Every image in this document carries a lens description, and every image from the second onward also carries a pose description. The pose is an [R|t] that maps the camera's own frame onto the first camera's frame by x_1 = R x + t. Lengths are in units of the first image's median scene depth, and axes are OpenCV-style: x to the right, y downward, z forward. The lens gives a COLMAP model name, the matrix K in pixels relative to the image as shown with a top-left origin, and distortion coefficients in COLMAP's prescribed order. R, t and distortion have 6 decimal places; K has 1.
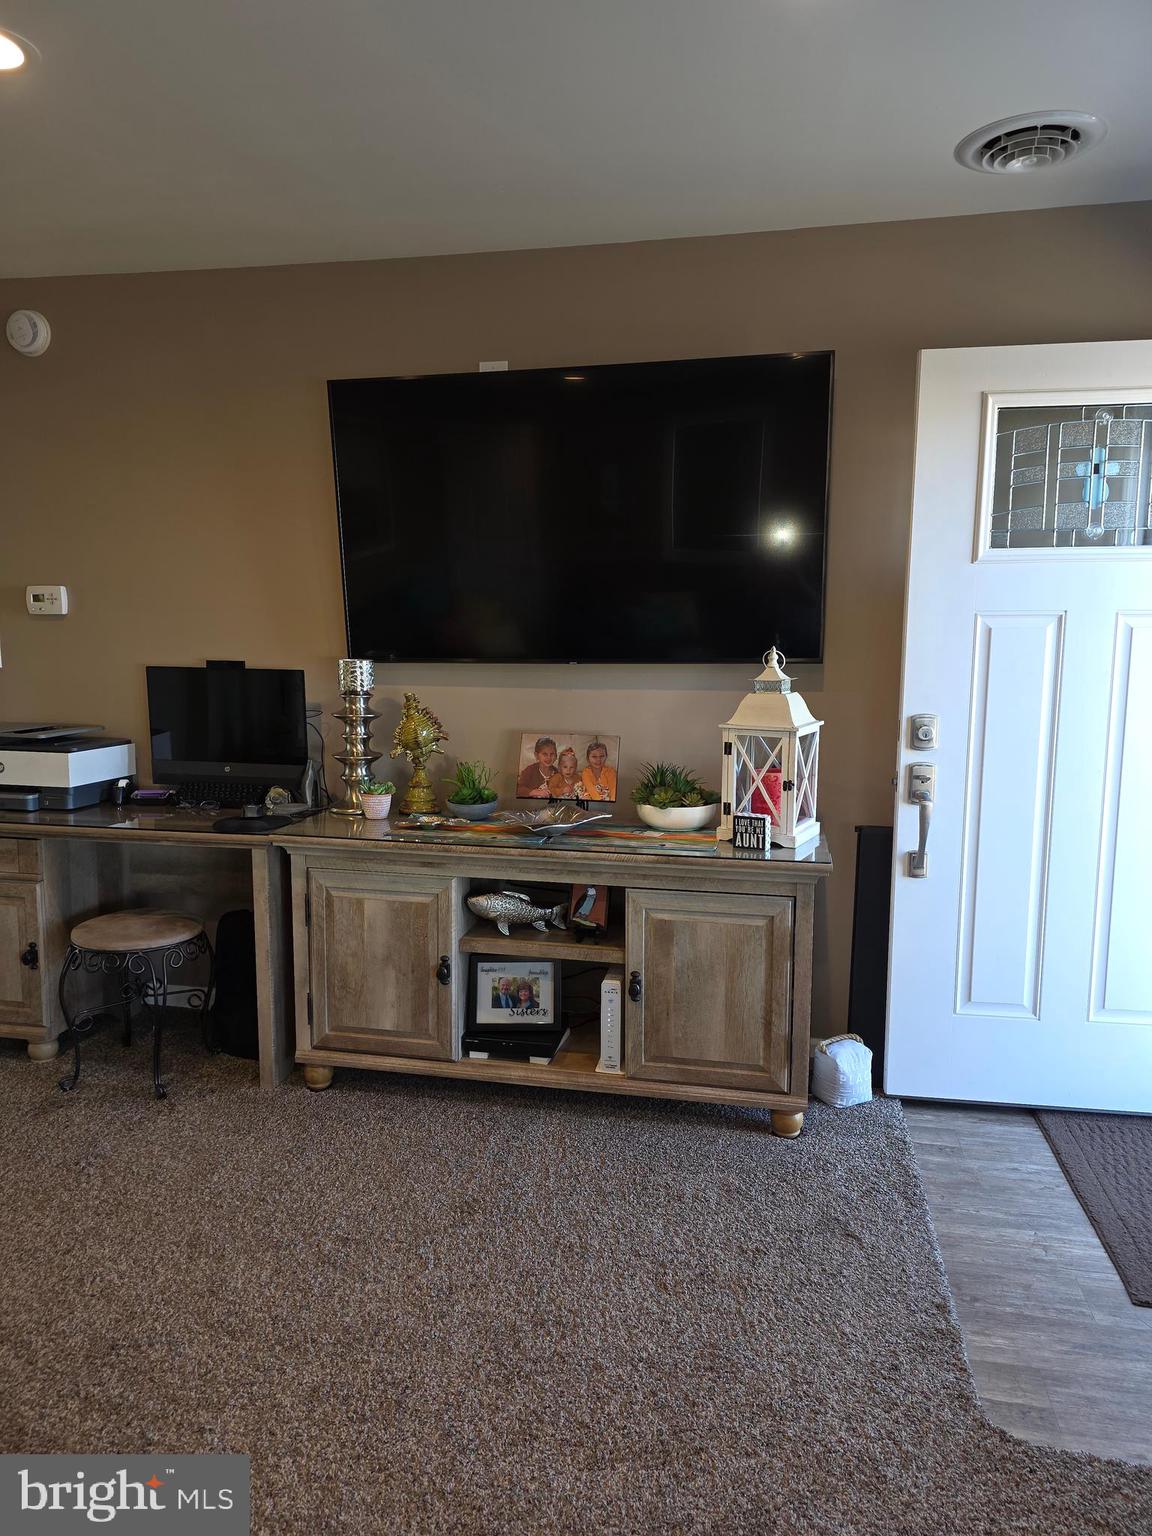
lens RADIAL K [[1021.0, 0, 556.0], [0, 1021.0, 773.0], [0, 0, 1]] dist [0.063847, -0.051541]
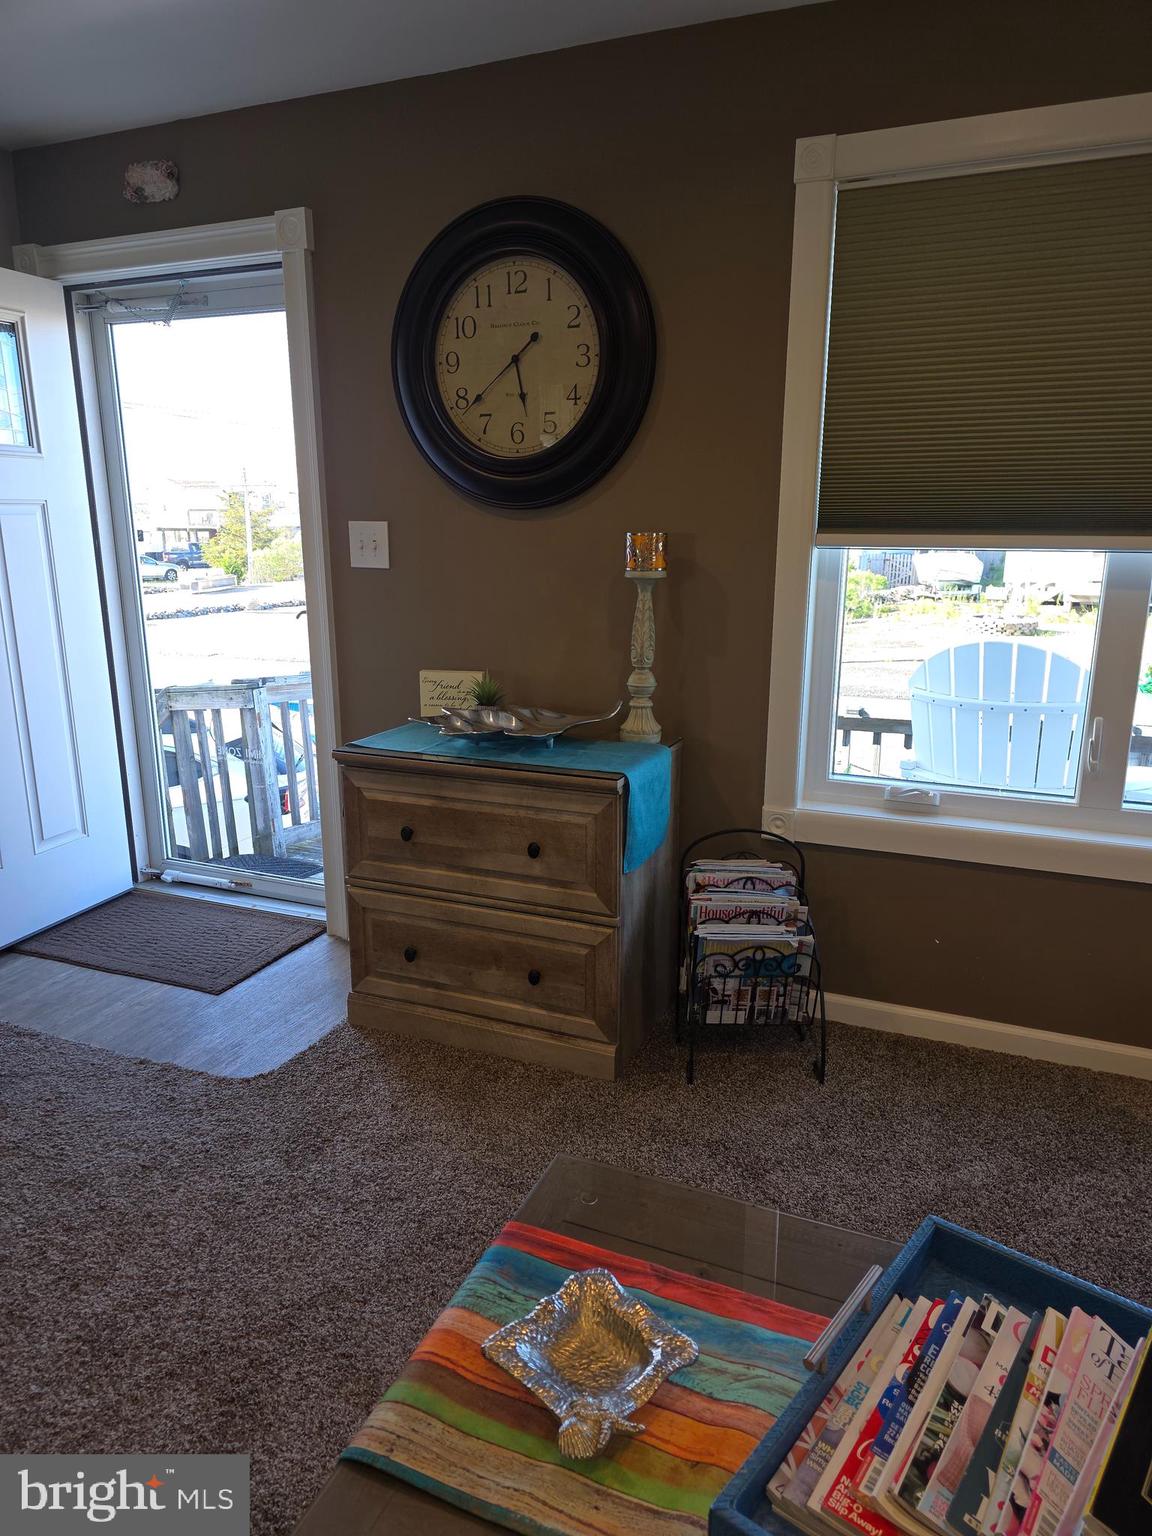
lens RADIAL K [[1026.8, 0, 578.0], [0, 1026.8, 769.3], [0, 0, 1]] dist [0.066058, -0.058116]
pose [[0.199816, -0.237348, 0.950652, -0.462235], [0.146693, 0.966530, 0.210479, -0.013180], [-0.968790, 0.097397, 0.227945, 0.117799]]
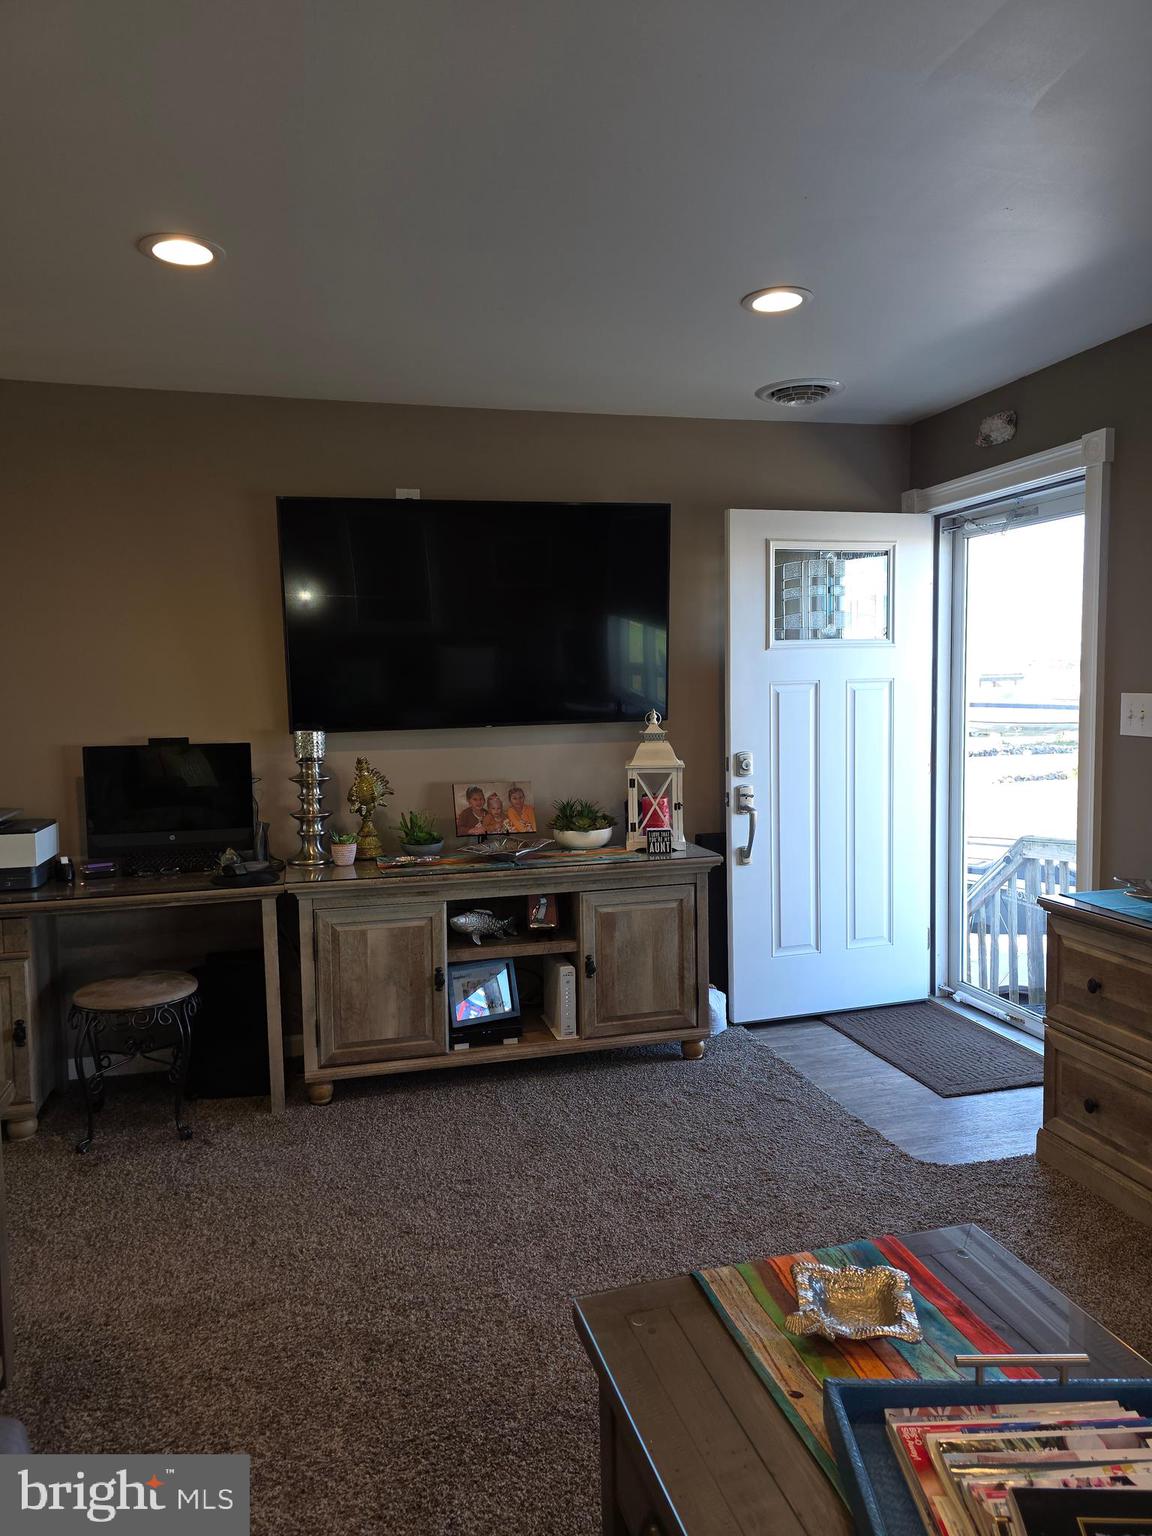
lens RADIAL K [[1021.0, 0, 556.0], [0, 1021.0, 773.0], [0, 0, 1]] dist [0.063847, -0.051541]
pose [[0.897778, -0.059644, 0.436392, -0.498110], [0.086341, 0.995398, -0.041580, 0.010096], [-0.431903, 0.075008, 0.898796, -0.179740]]
